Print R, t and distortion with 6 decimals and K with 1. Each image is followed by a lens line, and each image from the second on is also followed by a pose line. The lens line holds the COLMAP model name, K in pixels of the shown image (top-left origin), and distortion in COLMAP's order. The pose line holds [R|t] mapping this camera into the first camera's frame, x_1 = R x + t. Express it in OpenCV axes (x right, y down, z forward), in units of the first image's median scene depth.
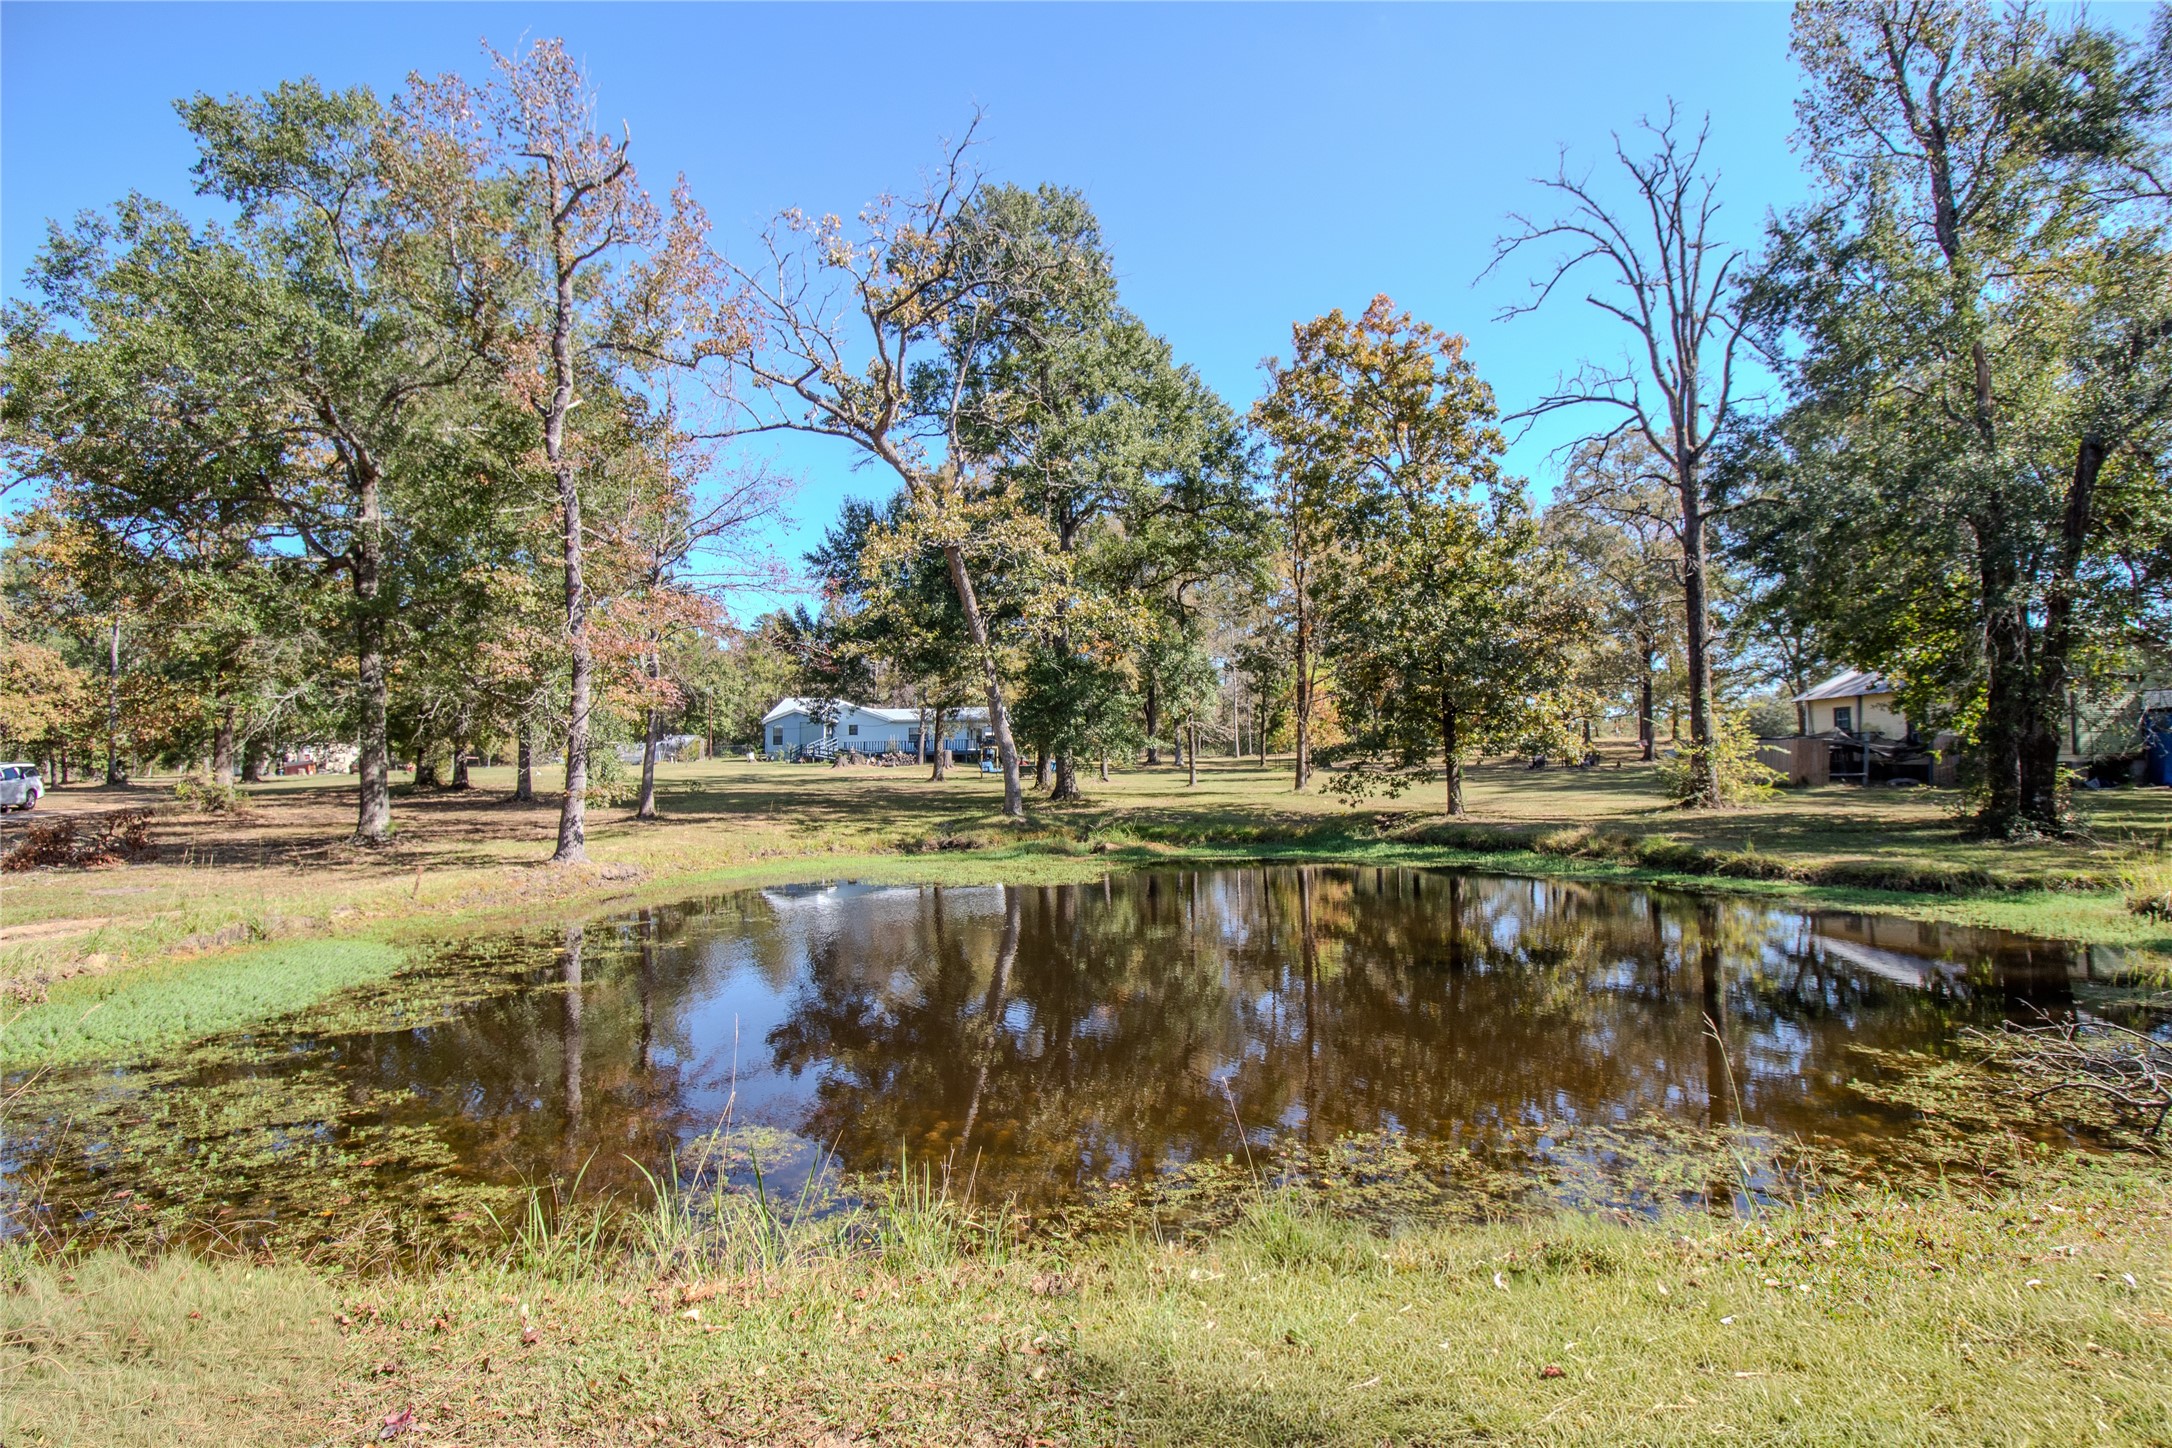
lens RADIAL K [[1015.3, 0, 1081.1], [0, 1015.3, 726.3], [0, 0, 1]] dist [-0.007116, -0.008920]
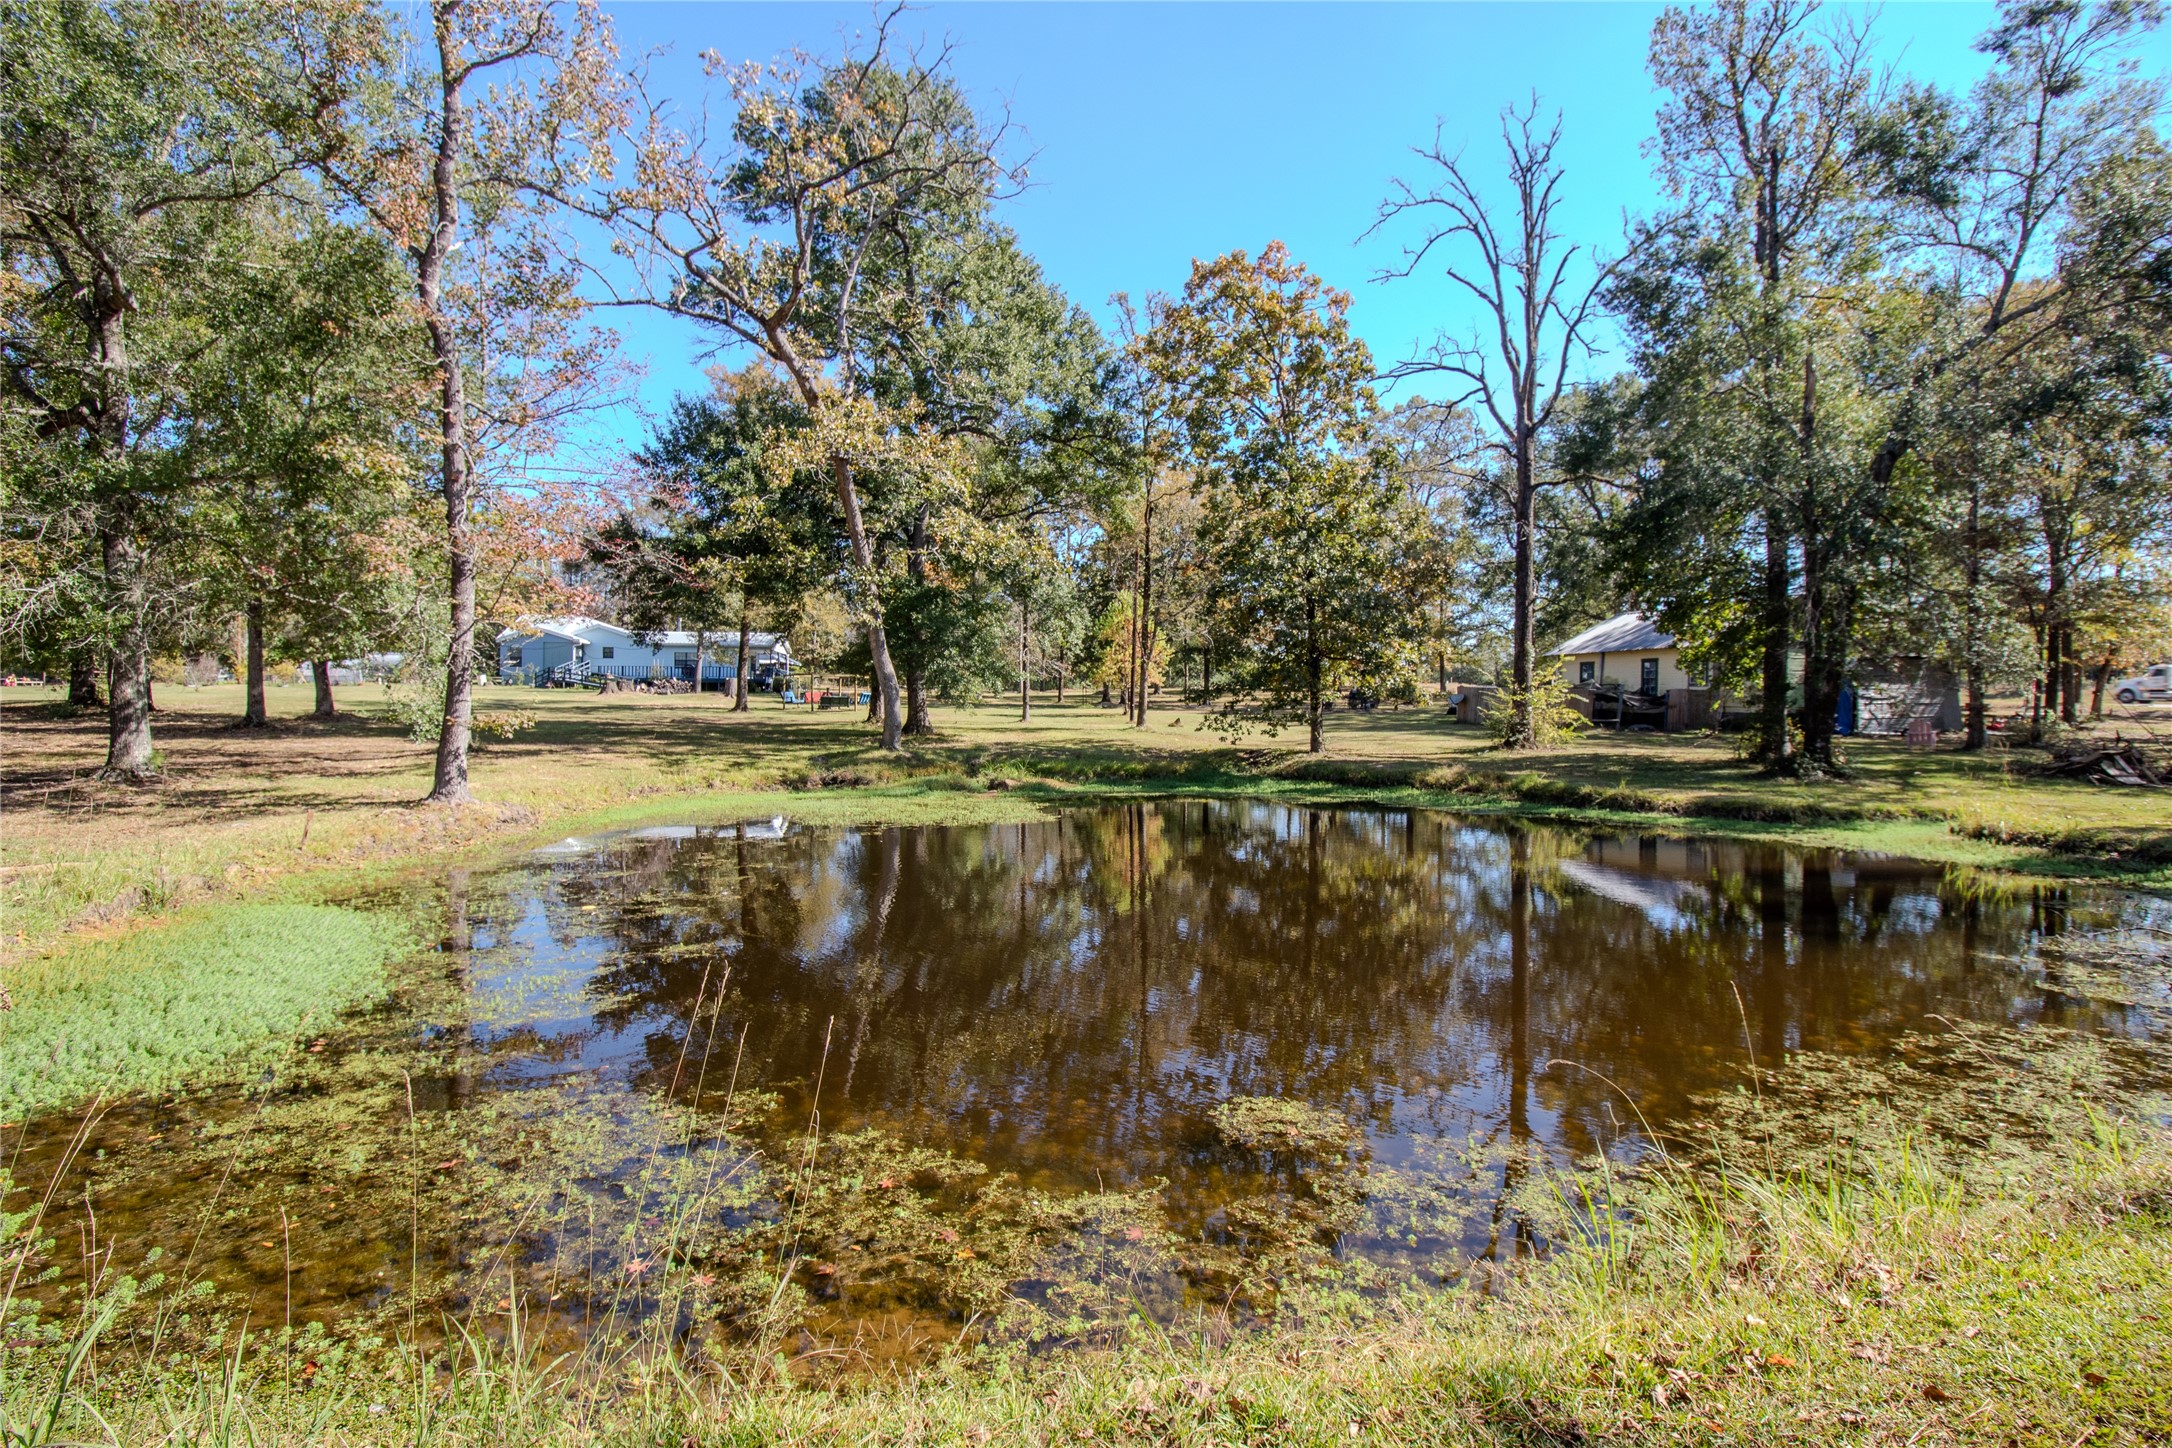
lens RADIAL K [[1015.3, 0, 1092.6], [0, 1015.3, 728.6], [0, 0, 1]] dist [-0.007116, -0.008920]
pose [[0.965549, 0.013246, 0.259884, -0.141864], [-0.030588, 0.997557, 0.062800, 0.002603], [-0.258417, -0.068586, 0.963596, 0.037040]]
